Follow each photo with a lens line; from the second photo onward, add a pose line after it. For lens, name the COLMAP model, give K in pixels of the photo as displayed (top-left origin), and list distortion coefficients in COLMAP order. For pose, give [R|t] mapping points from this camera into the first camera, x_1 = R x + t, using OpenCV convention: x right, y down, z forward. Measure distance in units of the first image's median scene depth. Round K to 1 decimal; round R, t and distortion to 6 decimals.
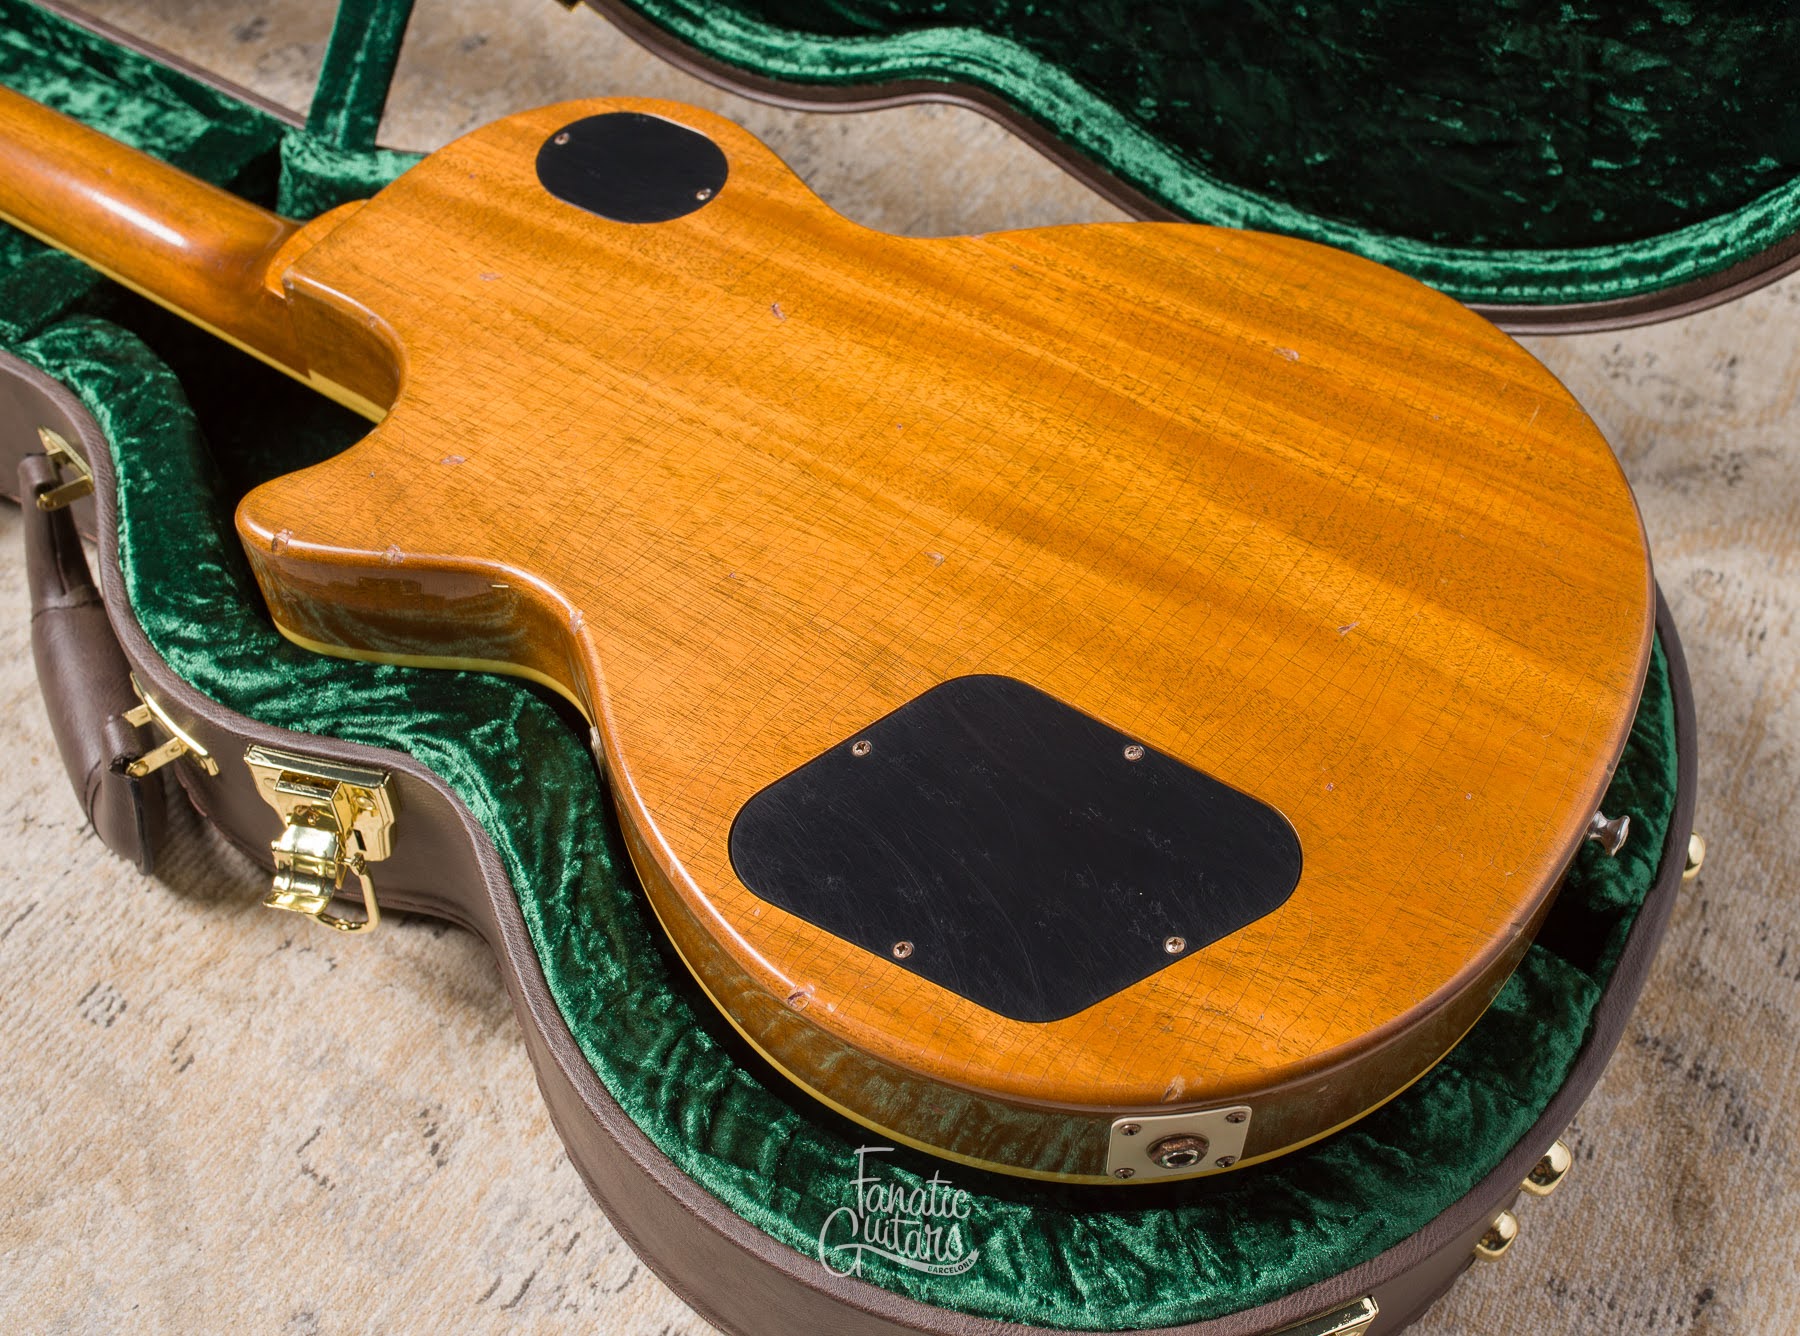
lens RADIAL K [[1875.9, 0, 964.7], [0, 1875.9, 679.5], [0, 0, 1]] dist [-0.009535, 0.000000]
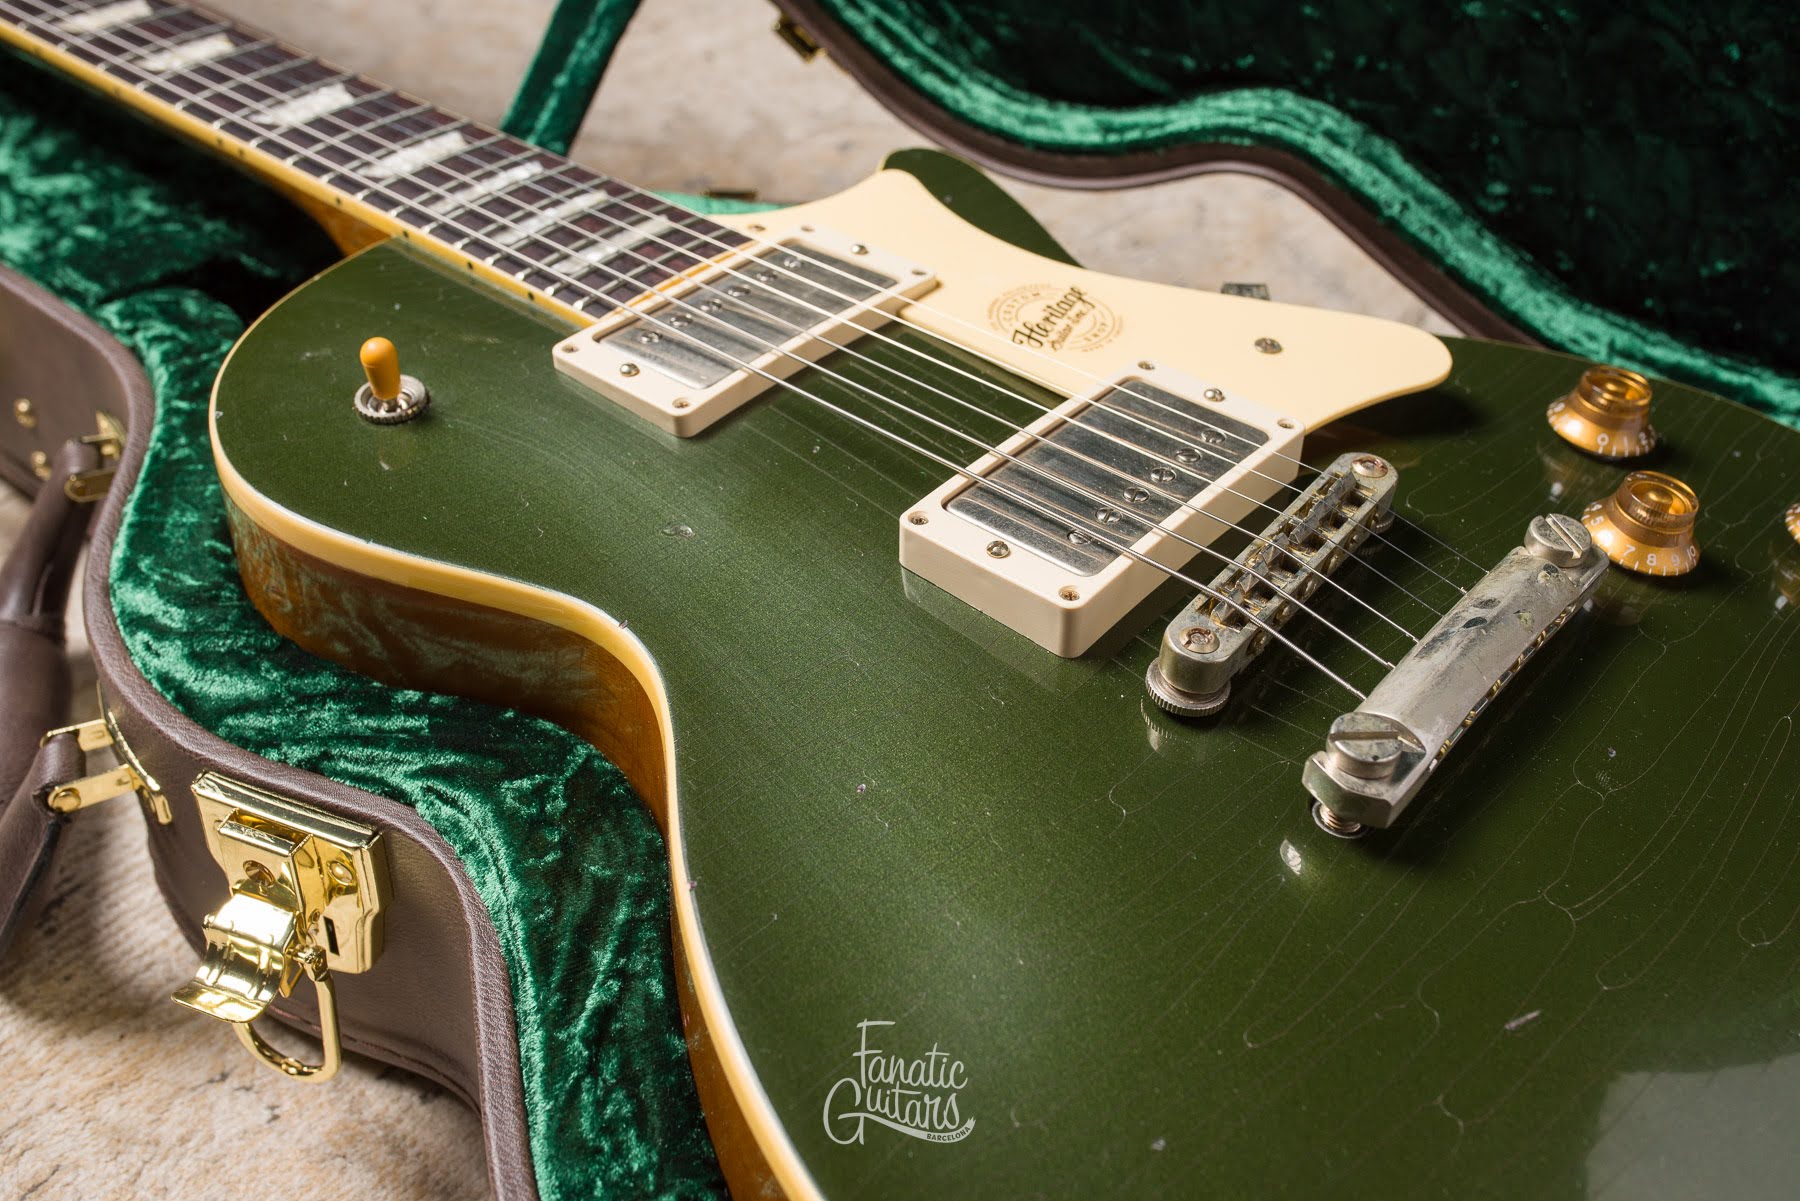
lens RADIAL K [[1757.8, 0, 904.7], [0, 1757.8, 618.7], [0, 0, 1]] dist [-0.035266, 0.000000]
pose [[0.985522, 0.114284, -0.125243, -0.041199], [-0.142587, 0.958331, -0.247528, 0.098050], [0.091736, 0.261803, 0.960752, 0.345422]]
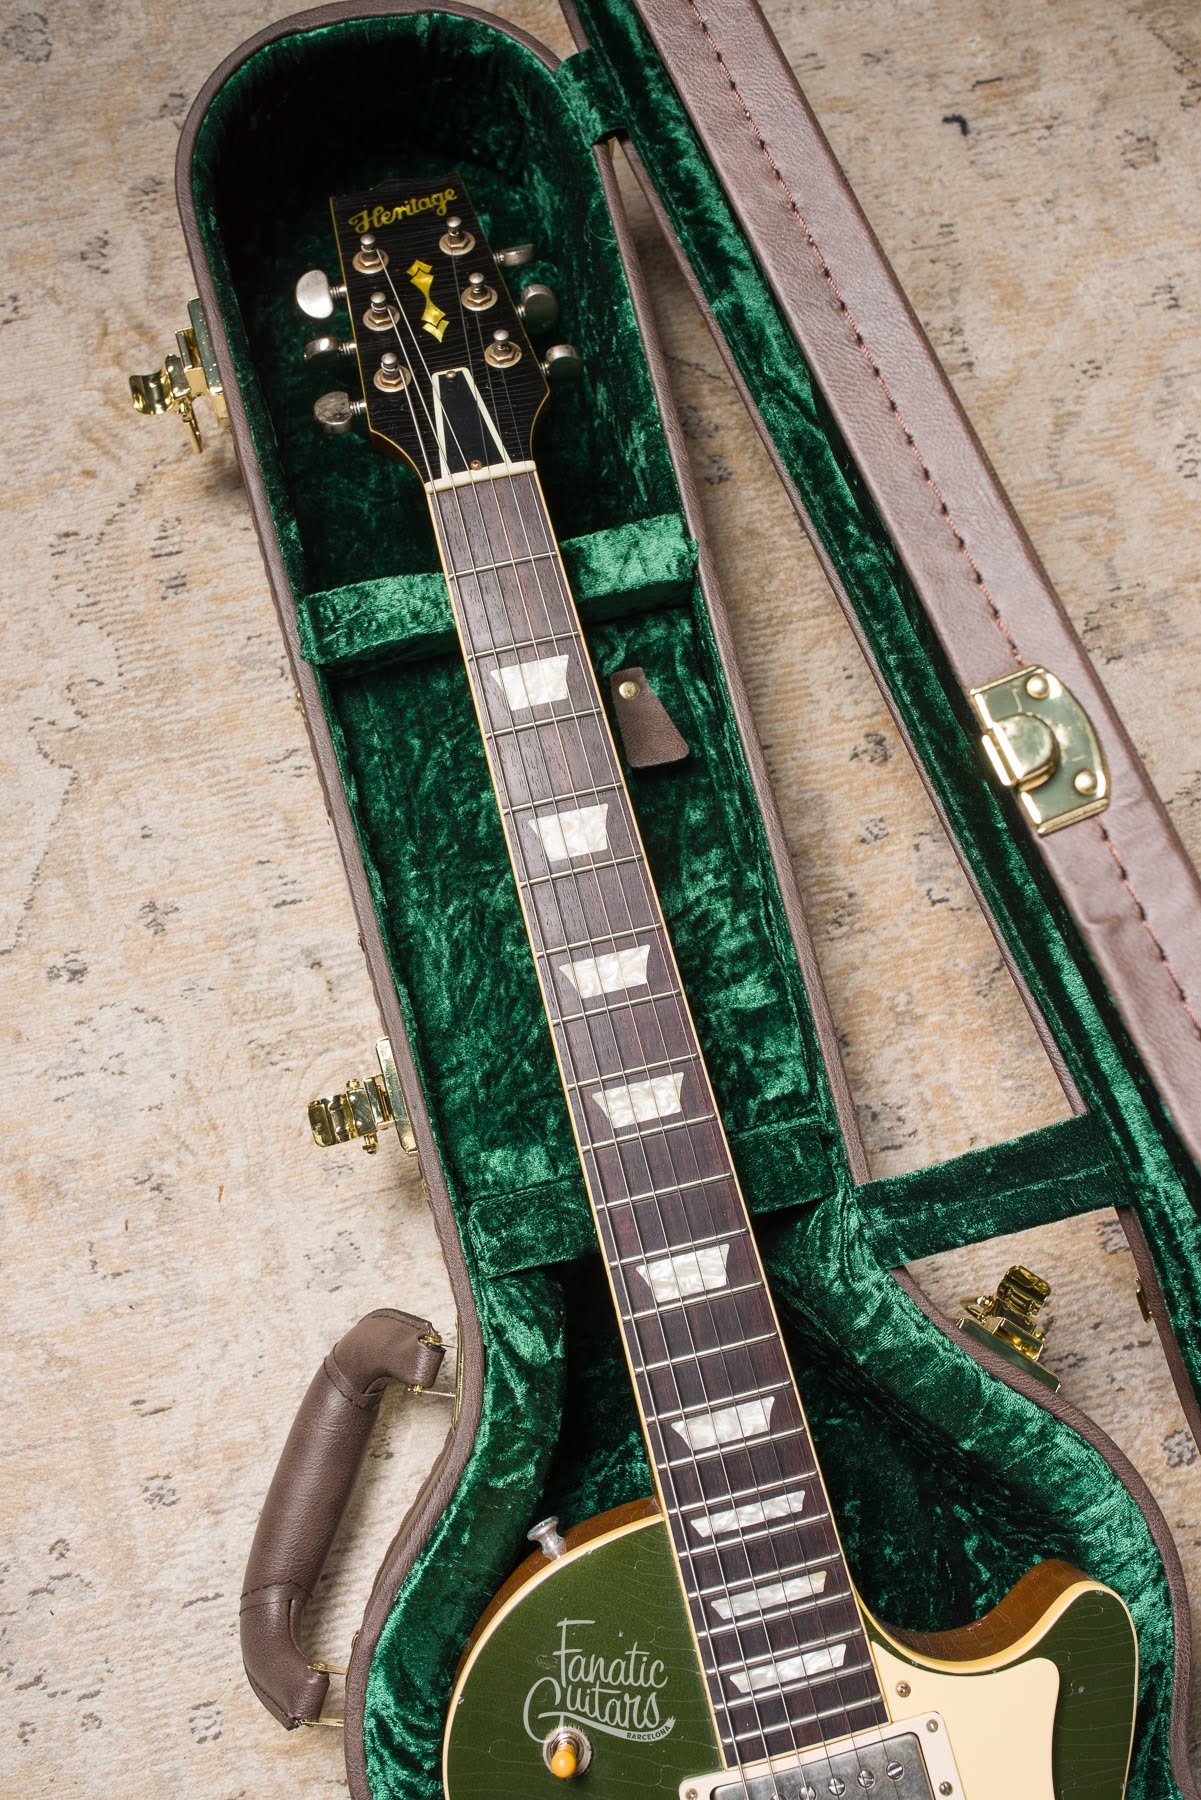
lens RADIAL K [[1704.3, 0, 653.1], [0, 1704.3, 876.8], [0, 0, 1]] dist [-0.023034, 0.000000]
pose [[0.700260, 0.701727, -0.131206, -0.496636], [-0.602061, 0.679269, 0.419663, -0.831483], [0.383612, -0.214879, 0.898147, 0.245826]]
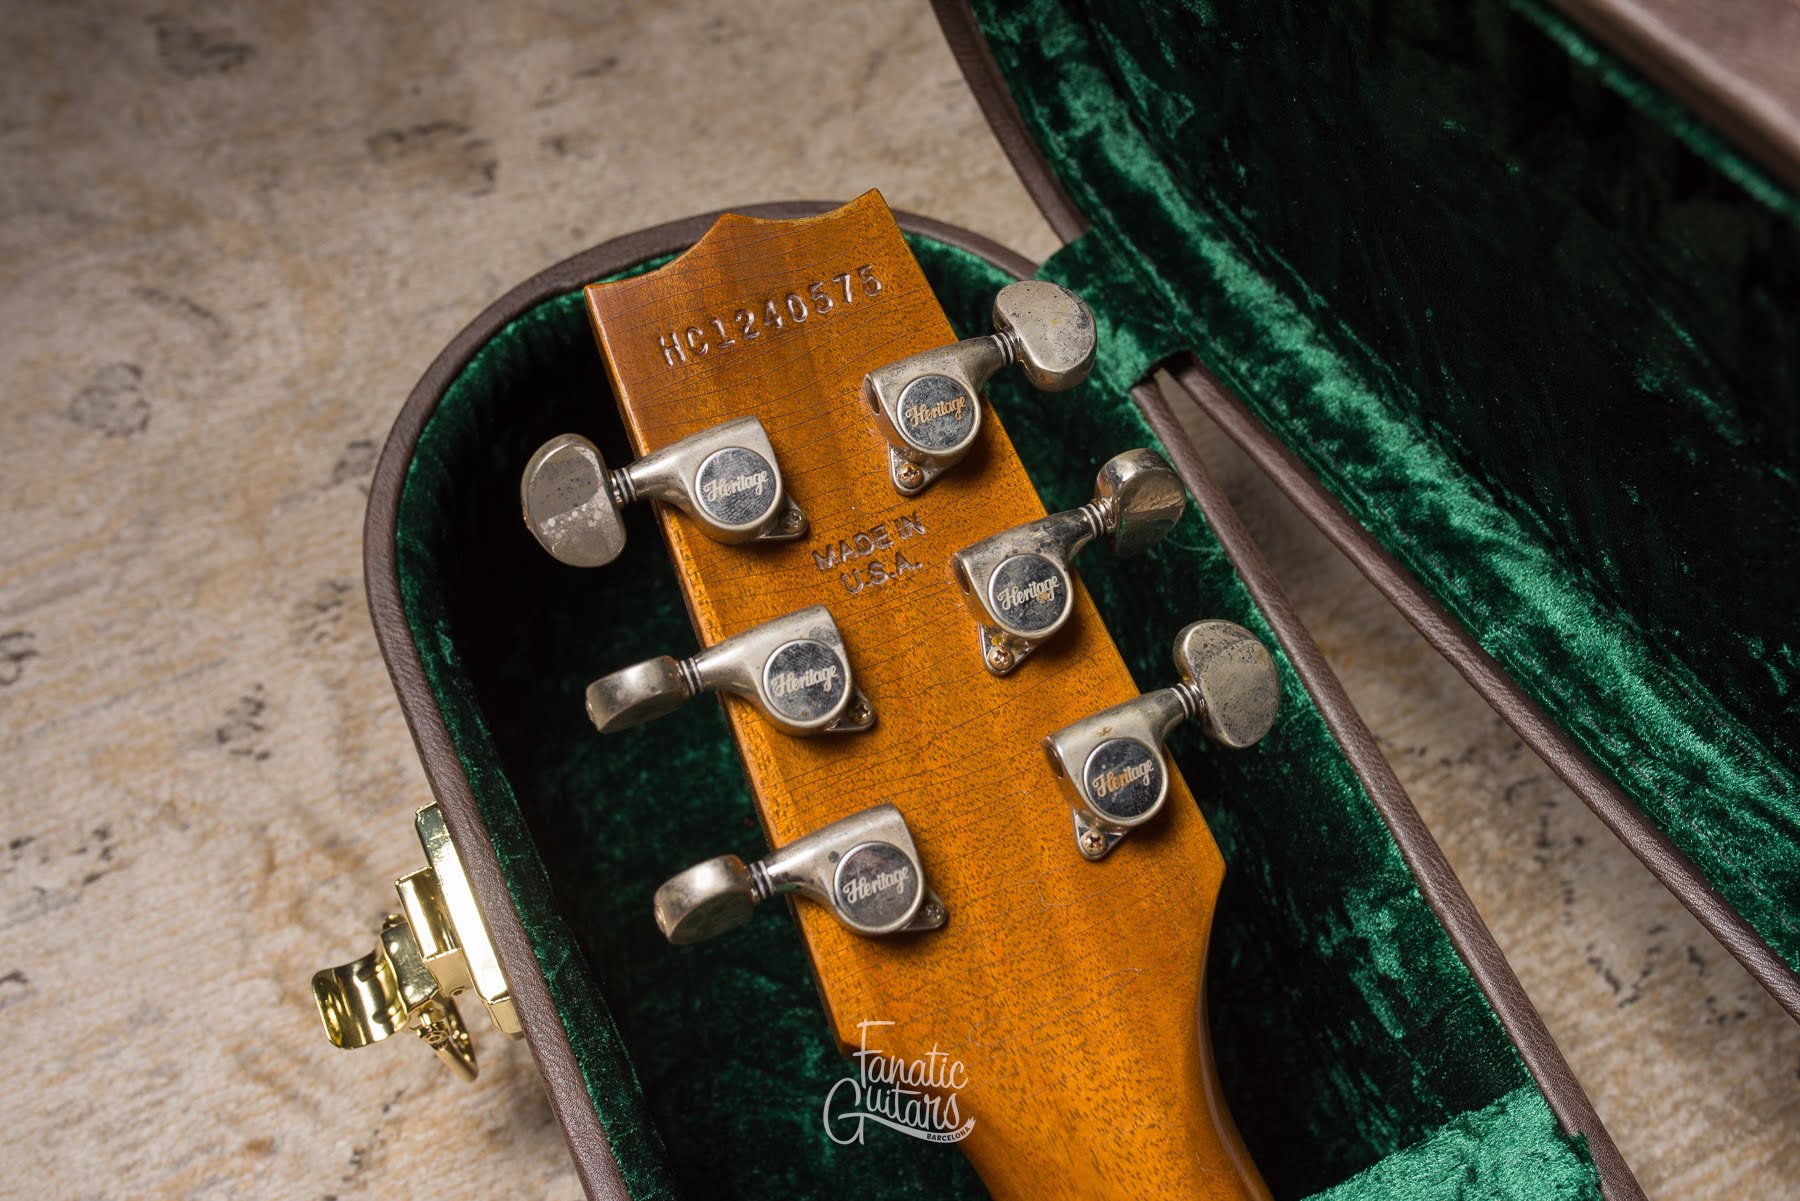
lens RADIAL K [[1757.8, 0, 915.6], [0, 1757.8, 610.8], [0, 0, 1]] dist [-0.035266, 0.000000]
pose [[0.812223, 0.493571, -0.310937, -0.849502], [-0.456827, 0.869648, 0.187138, -0.674065], [0.362772, -0.009953, 0.931825, 0.744399]]
